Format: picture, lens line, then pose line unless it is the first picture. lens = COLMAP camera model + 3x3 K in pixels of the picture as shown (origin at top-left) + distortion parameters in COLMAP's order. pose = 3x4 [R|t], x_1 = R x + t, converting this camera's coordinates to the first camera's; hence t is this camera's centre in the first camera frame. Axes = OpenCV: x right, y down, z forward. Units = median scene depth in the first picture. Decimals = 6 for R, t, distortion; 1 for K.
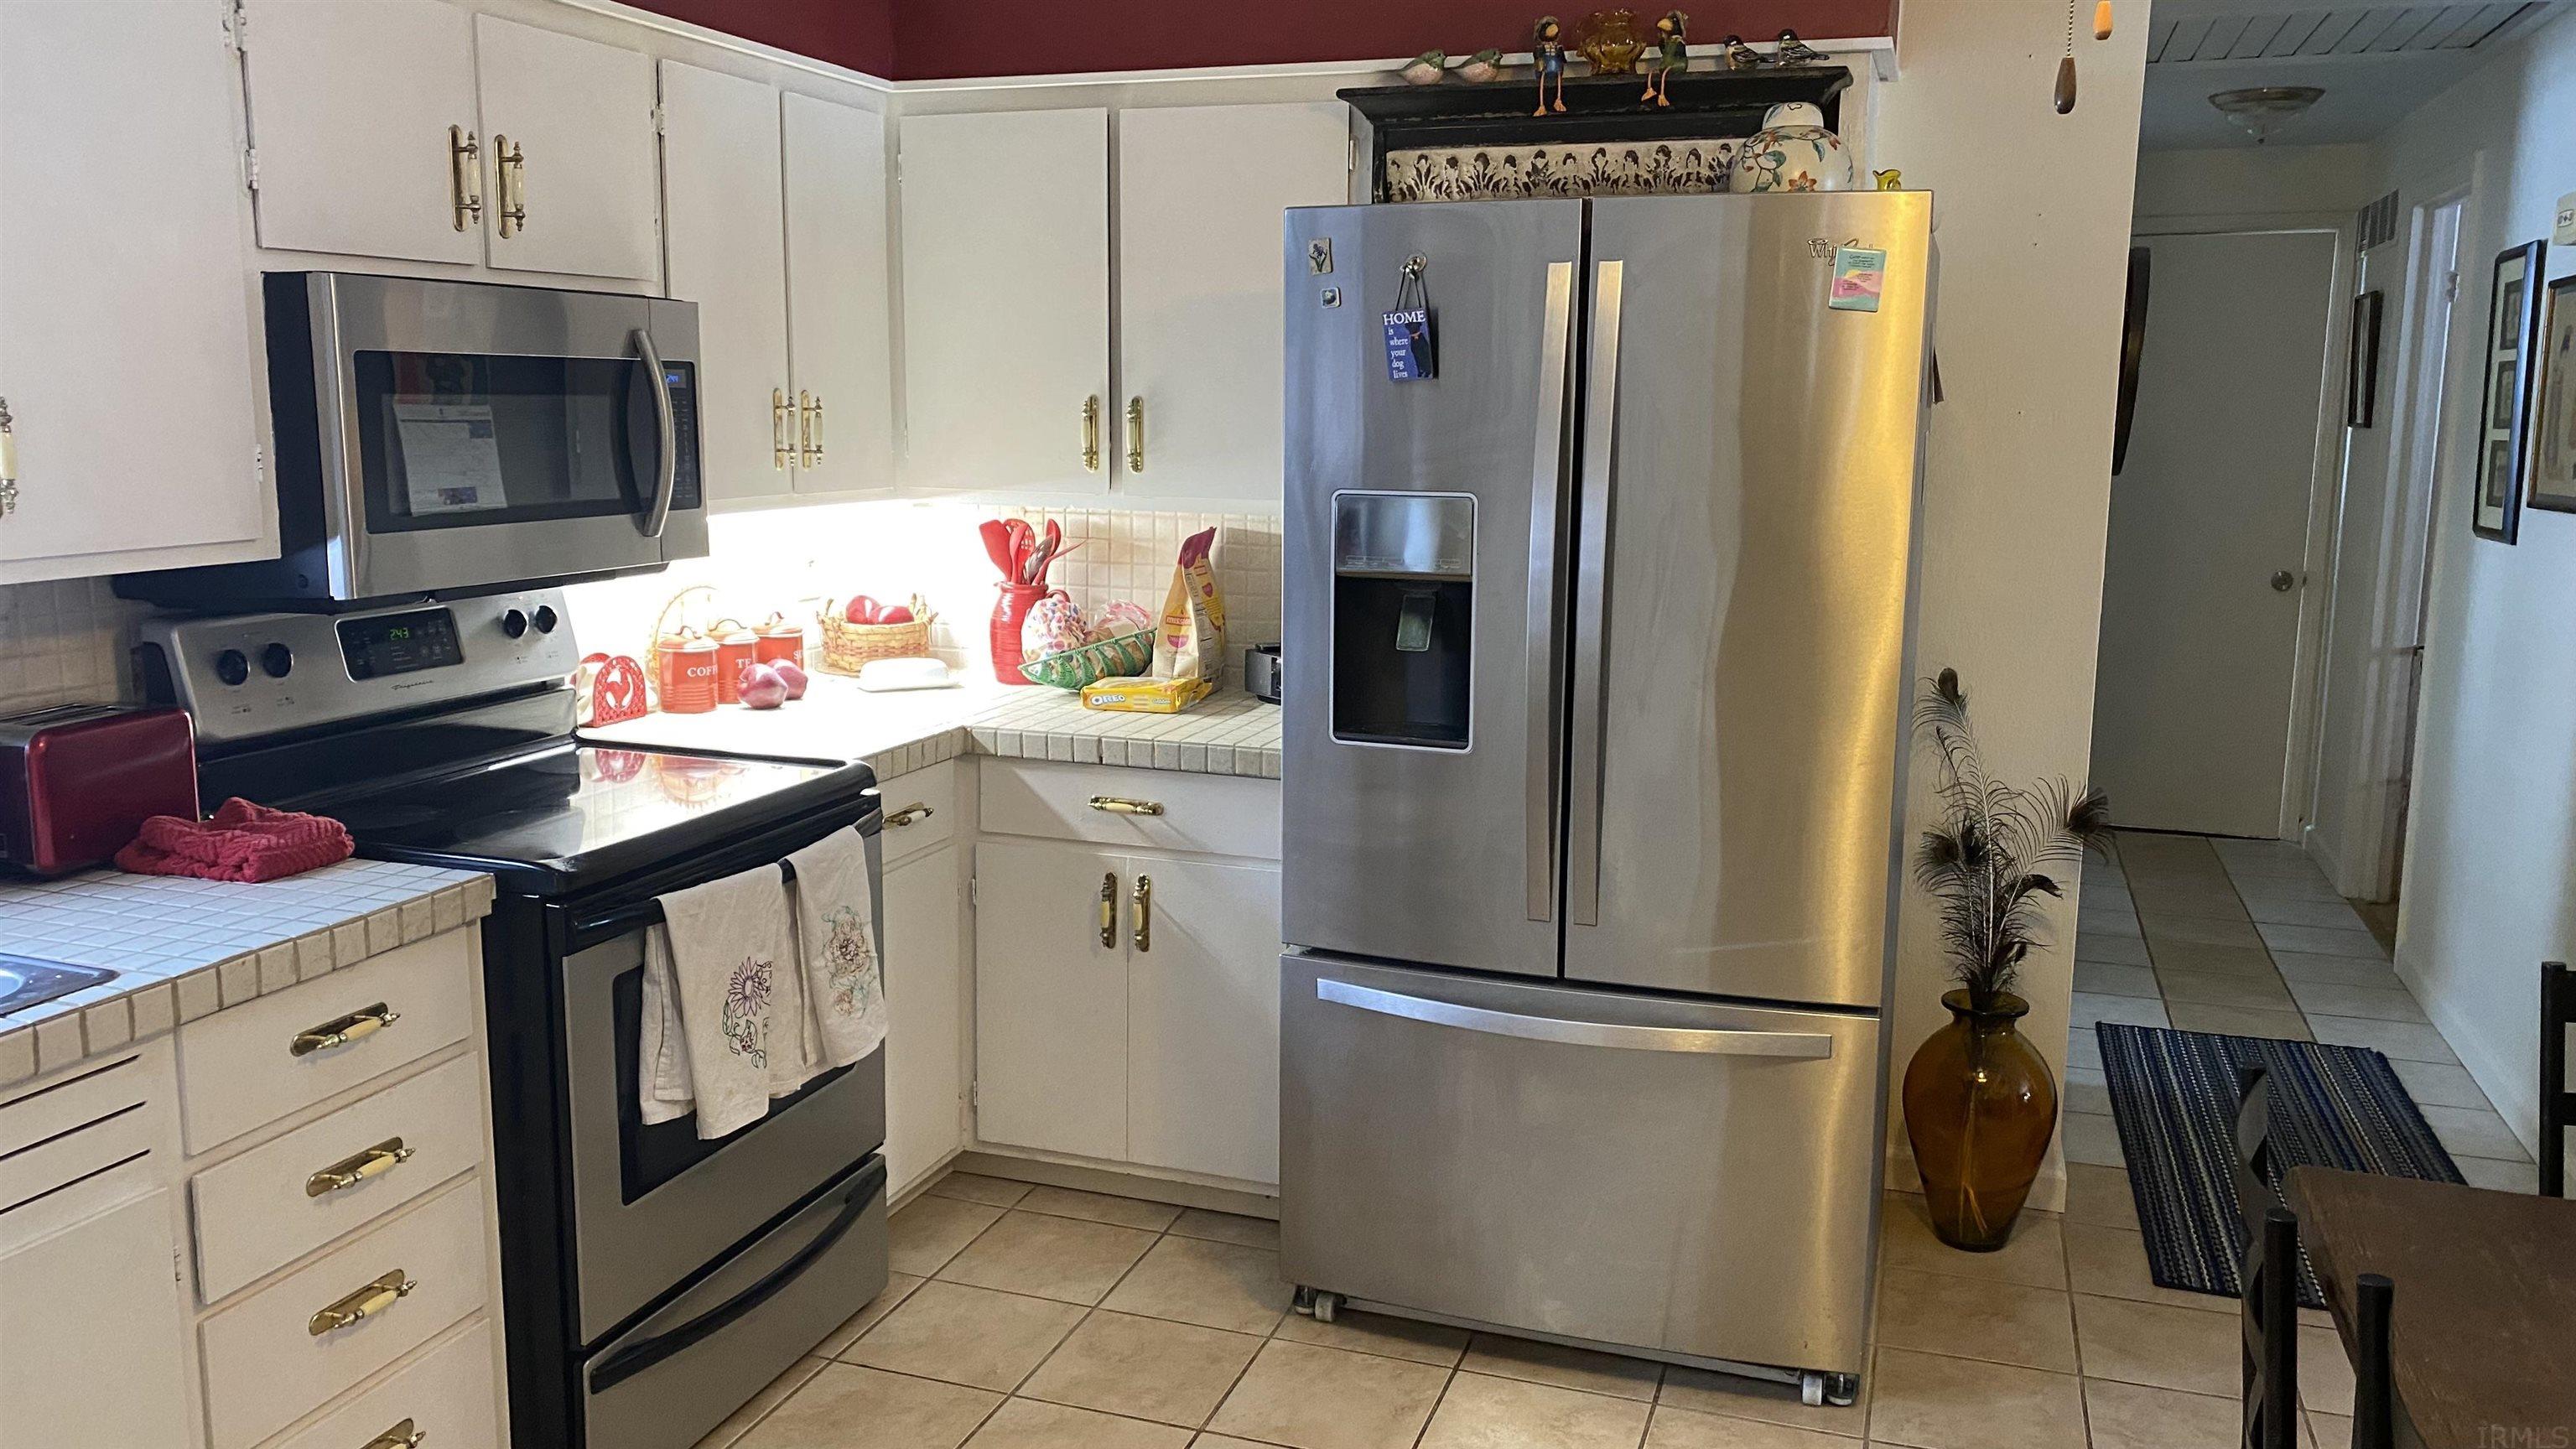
lens RADIAL K [[1976.9, 0, 1294.8], [0, 1976.9, 706.1], [0, 0, 1]] dist [0.077724, -0.124415]
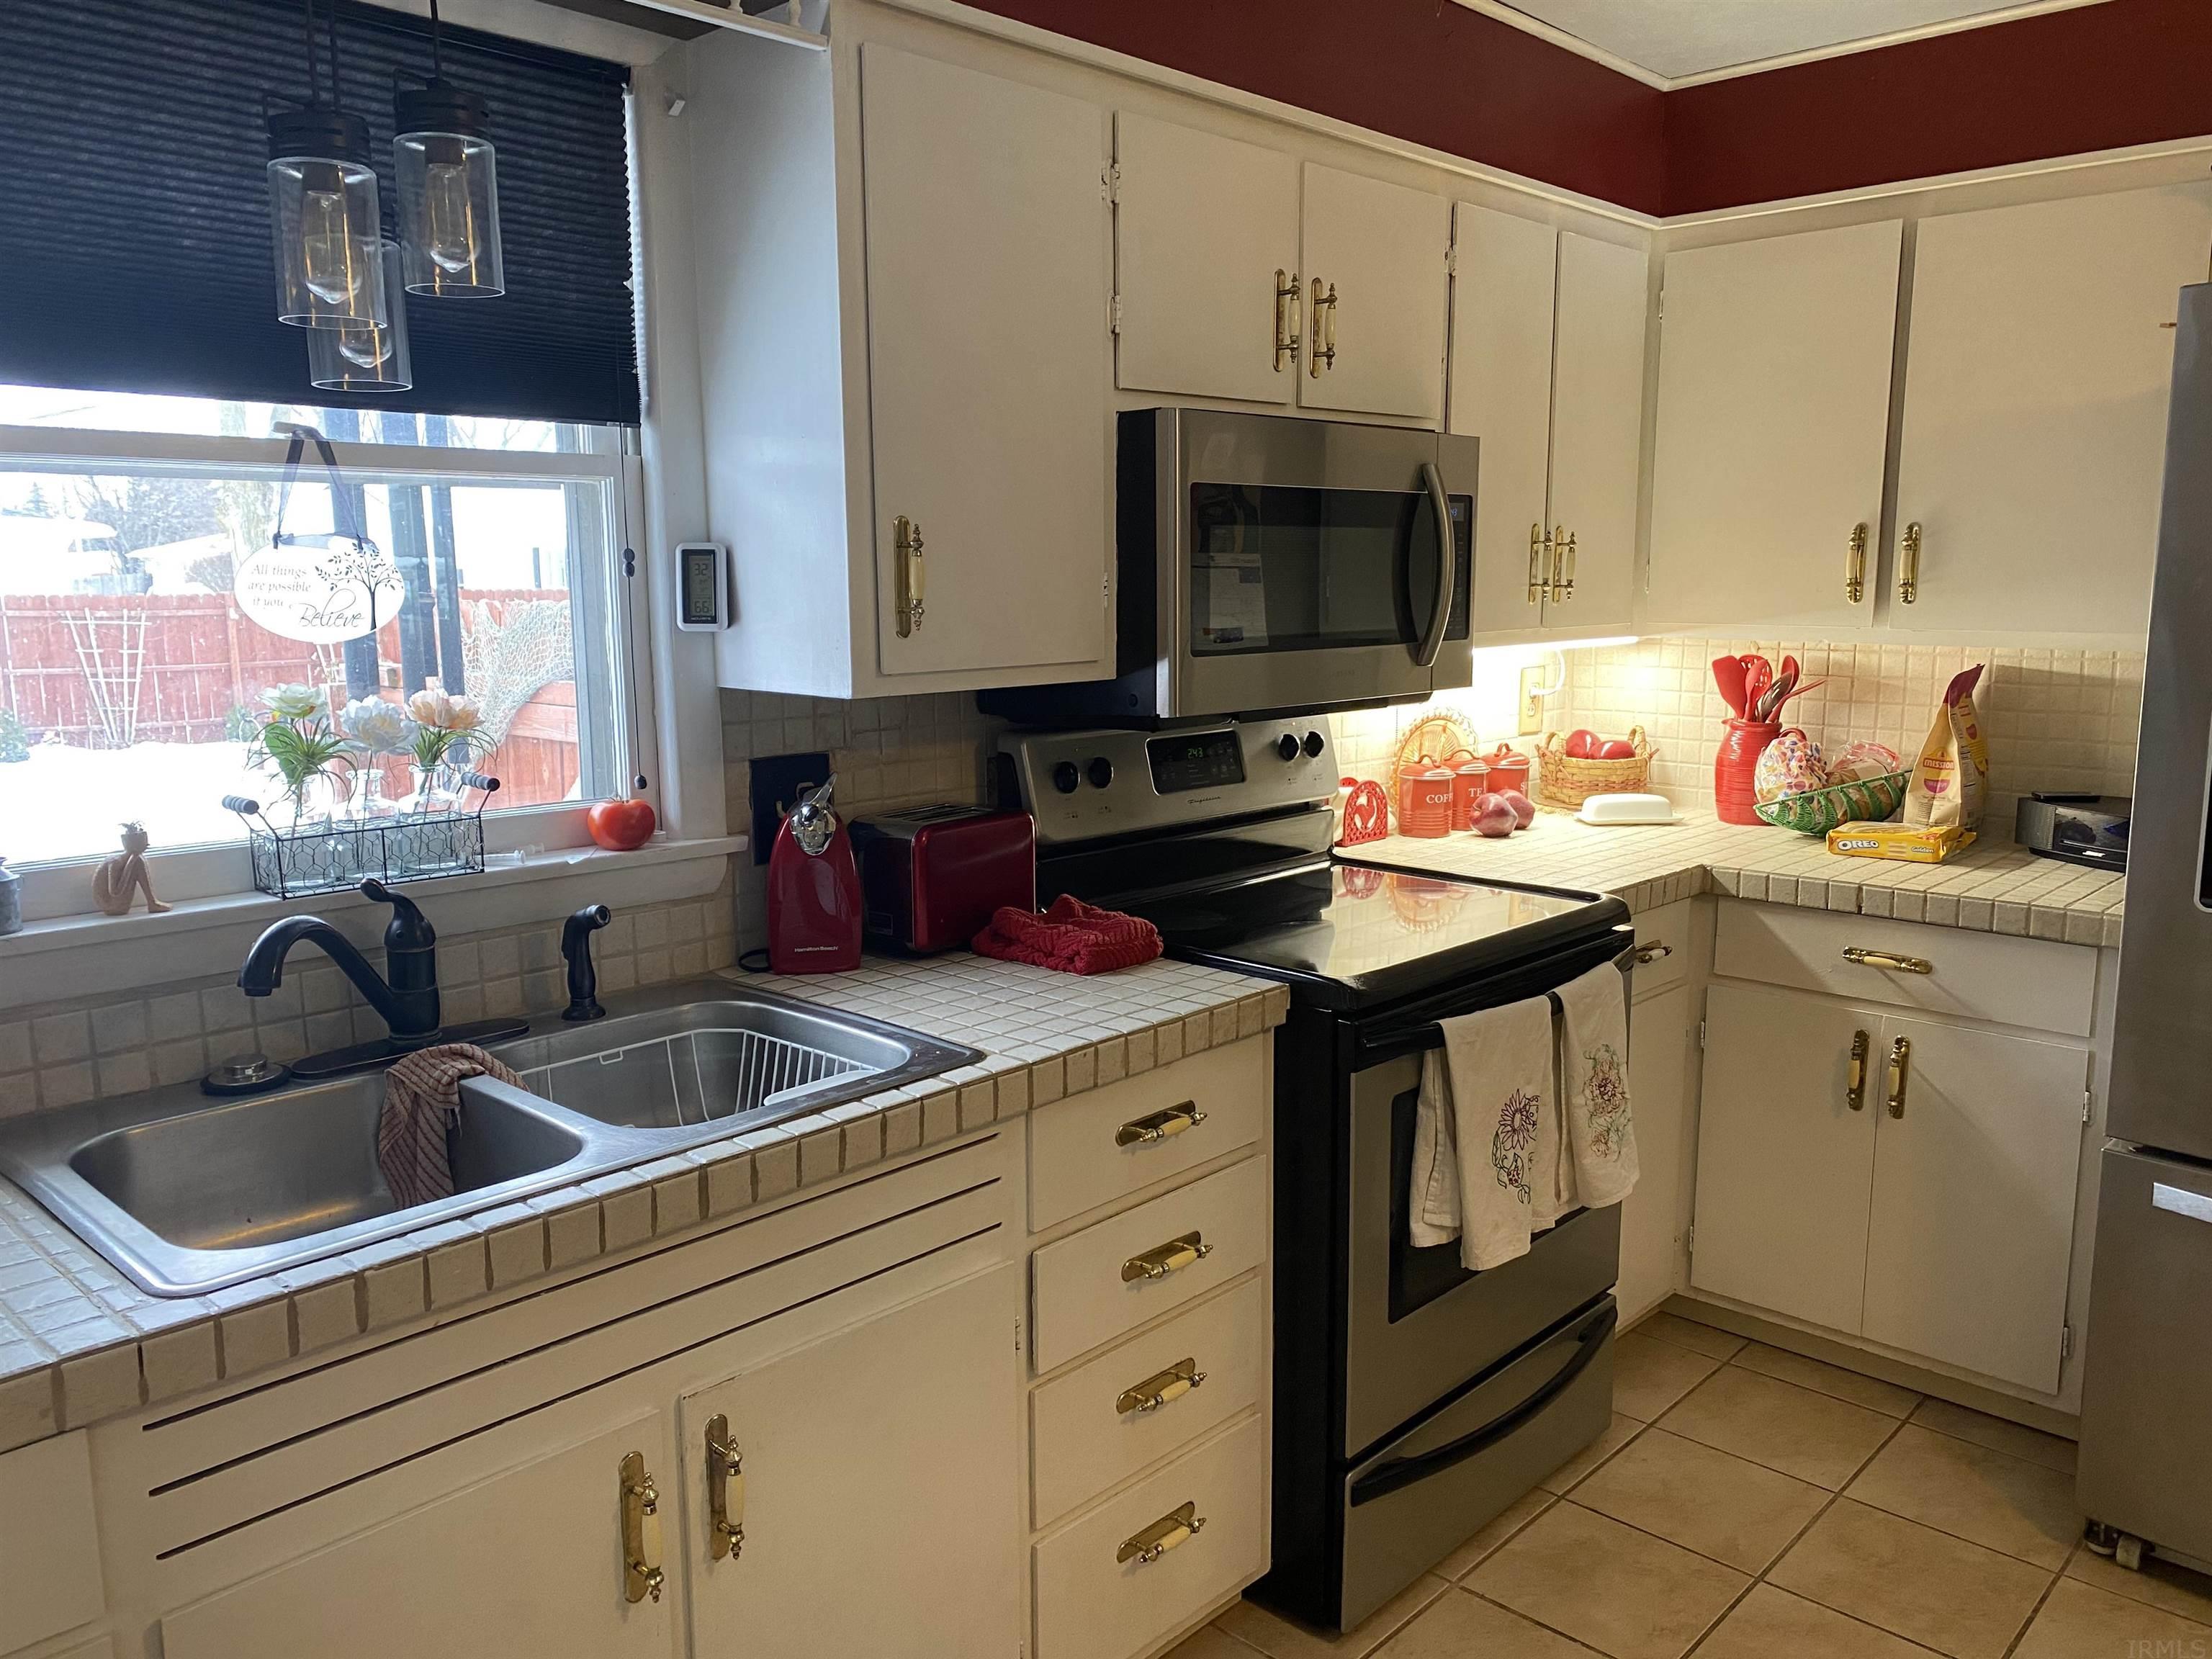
lens RADIAL K [[1706.4, 0, 1090.5], [0, 1706.4, 839.3], [0, 0, 1]] dist [0.087331, -0.116850]
pose [[0.905852, 0.049997, -0.420633, -0.101577], [-0.049246, 0.998707, 0.012653, 0.002147], [0.420721, 0.009253, 0.907143, 0.123623]]
